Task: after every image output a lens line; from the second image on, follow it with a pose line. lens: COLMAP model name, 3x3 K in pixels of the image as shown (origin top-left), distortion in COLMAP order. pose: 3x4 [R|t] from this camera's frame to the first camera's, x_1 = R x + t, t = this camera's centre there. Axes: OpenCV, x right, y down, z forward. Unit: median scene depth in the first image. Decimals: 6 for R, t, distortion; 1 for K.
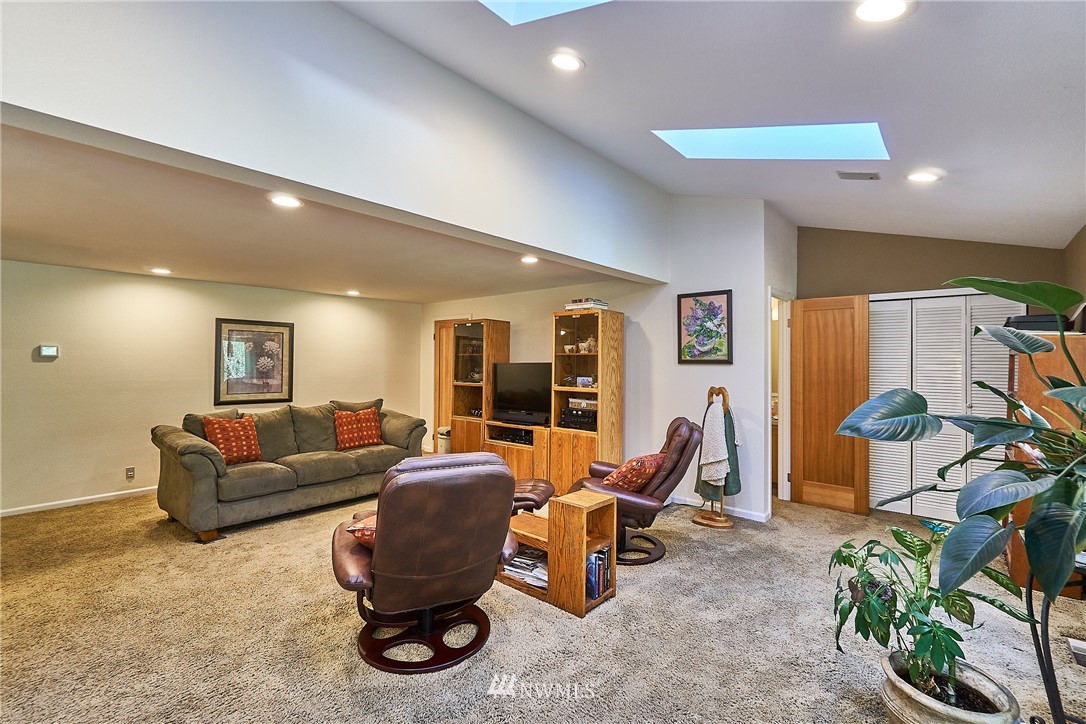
lens RADIAL K [[486.8, 0, 541.5], [0, 486.8, 361.0], [0, 0, 1]] dist [0.004907, 0.000269]
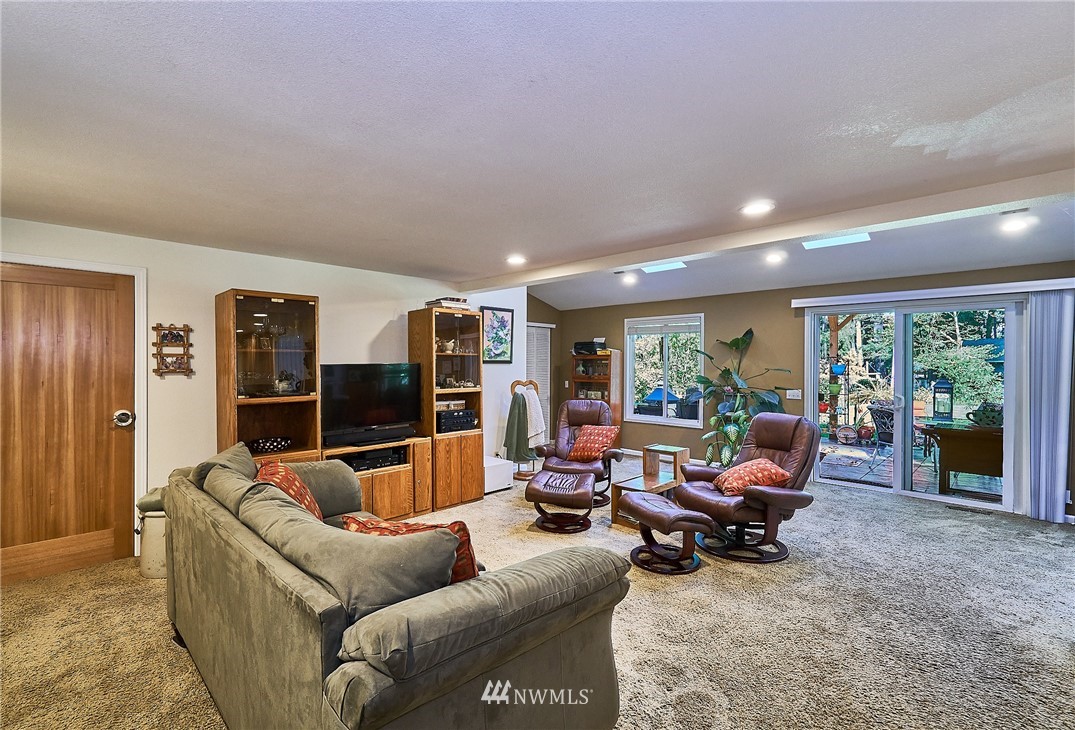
lens RADIAL K [[482.3, 0, 536.1], [0, 482.3, 365.5], [0, 0, 1]] dist [-0.000151, -0.000004]
pose [[0.059543, -0.008261, 0.998192, -0.900136], [-0.000229, 0.999966, 0.008290, 0.000325], [-0.998226, -0.000722, 0.059539, 0.799442]]
